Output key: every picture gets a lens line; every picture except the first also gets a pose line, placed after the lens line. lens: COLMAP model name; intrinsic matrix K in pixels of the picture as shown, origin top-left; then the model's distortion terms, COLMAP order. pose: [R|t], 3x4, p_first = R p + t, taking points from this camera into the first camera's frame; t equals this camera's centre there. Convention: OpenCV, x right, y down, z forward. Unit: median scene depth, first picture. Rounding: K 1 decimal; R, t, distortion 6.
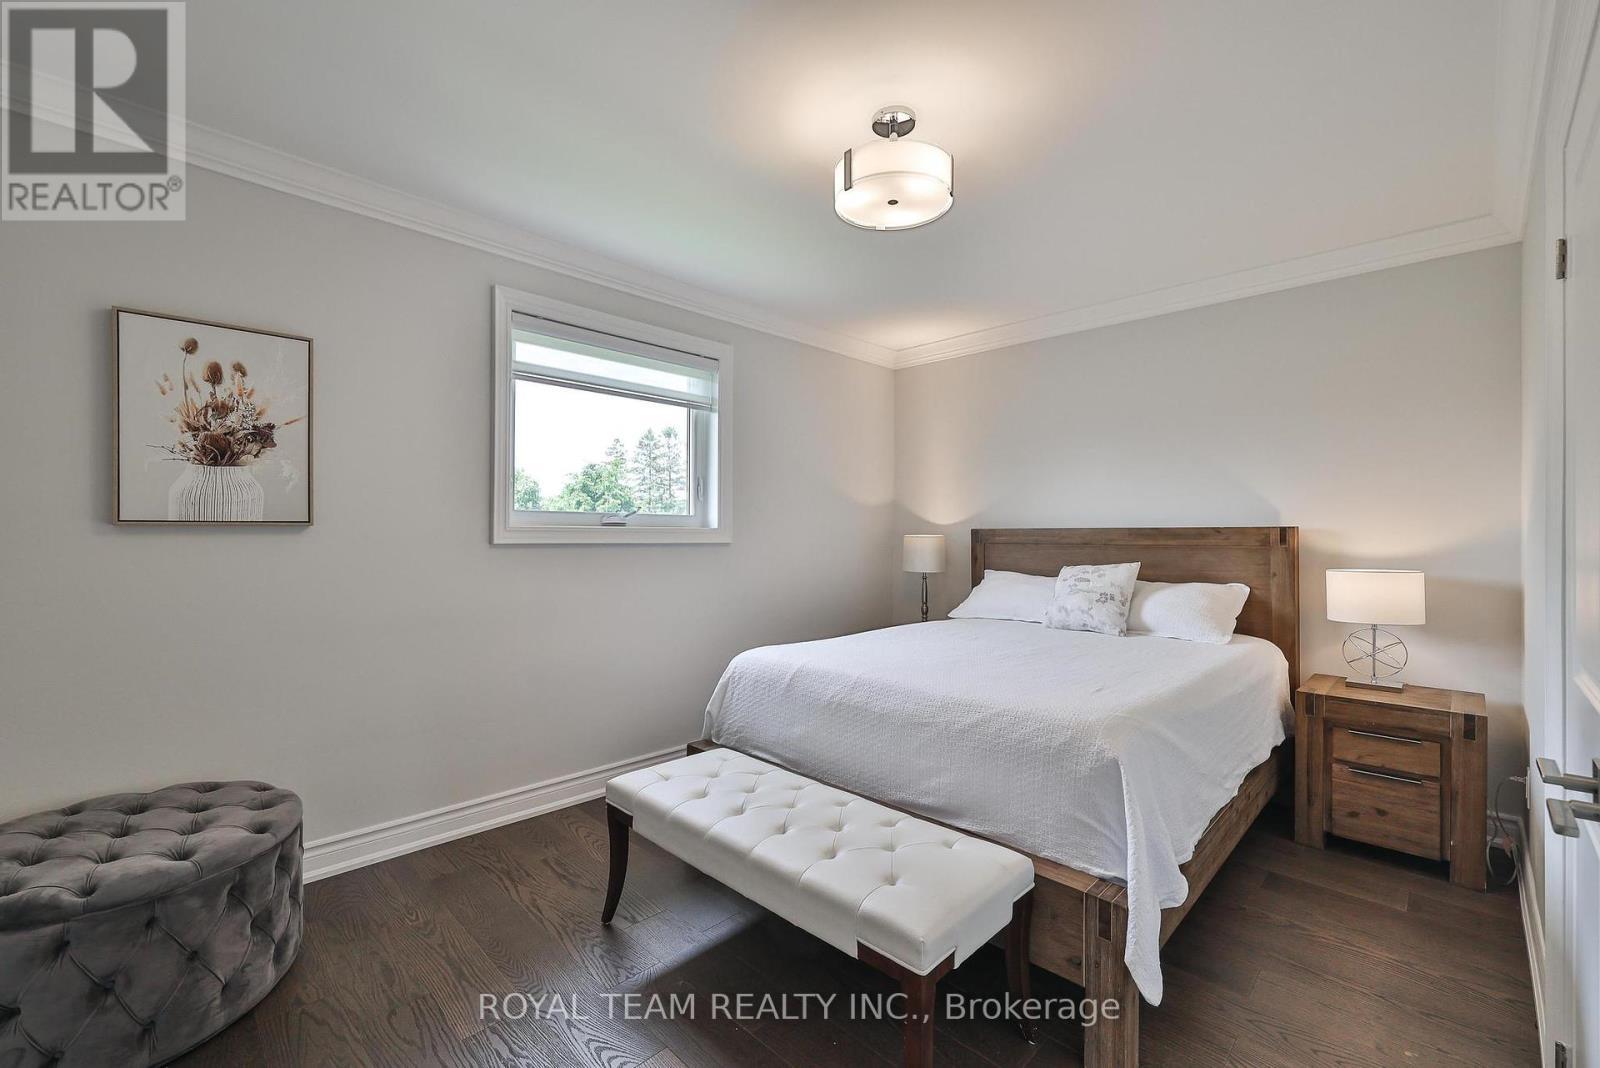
lens RADIAL K [[721.9, 0, 809.8], [0, 721.9, 528.0], [0, 0, 1]] dist [0.000650, 0.000148]
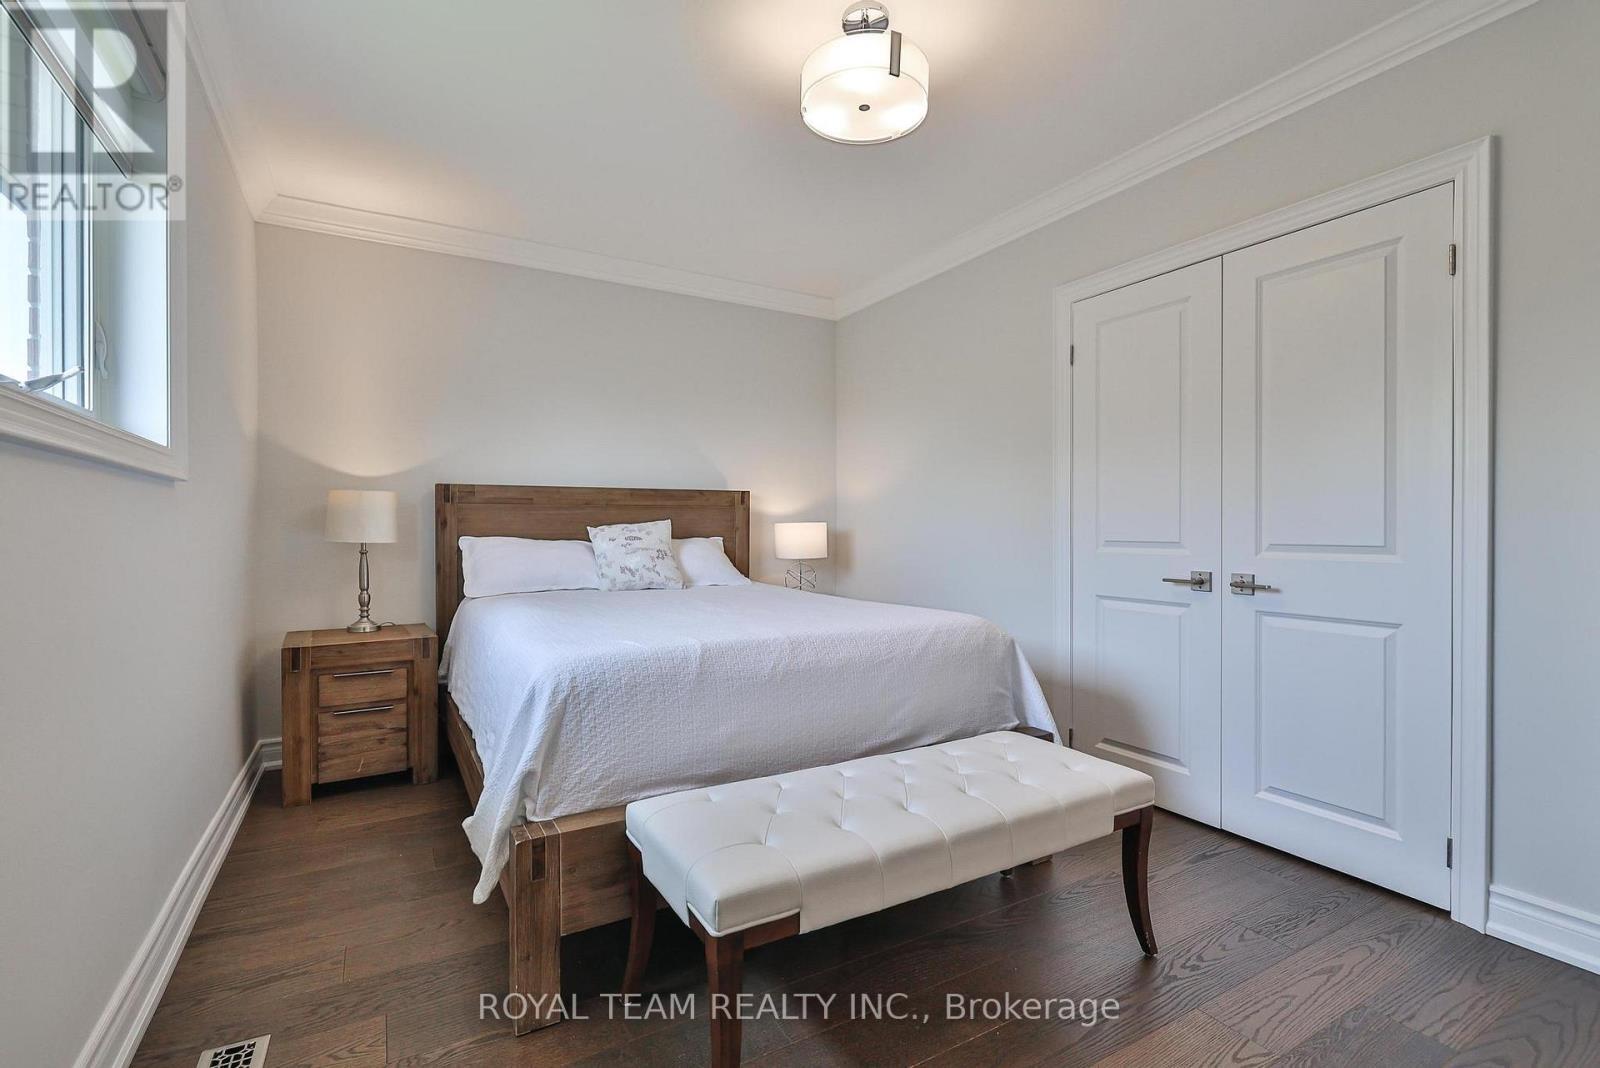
lens RADIAL K [[721.9, 0, 799.7], [0, 721.9, 533.8], [0, 0, 1]] dist [0.000650, 0.000148]
pose [[0.243852, -0.013814, 0.969714, -0.530901], [-0.001580, 0.999892, 0.014641, 0.052723], [-0.969811, -0.005103, 0.243803, 0.560337]]
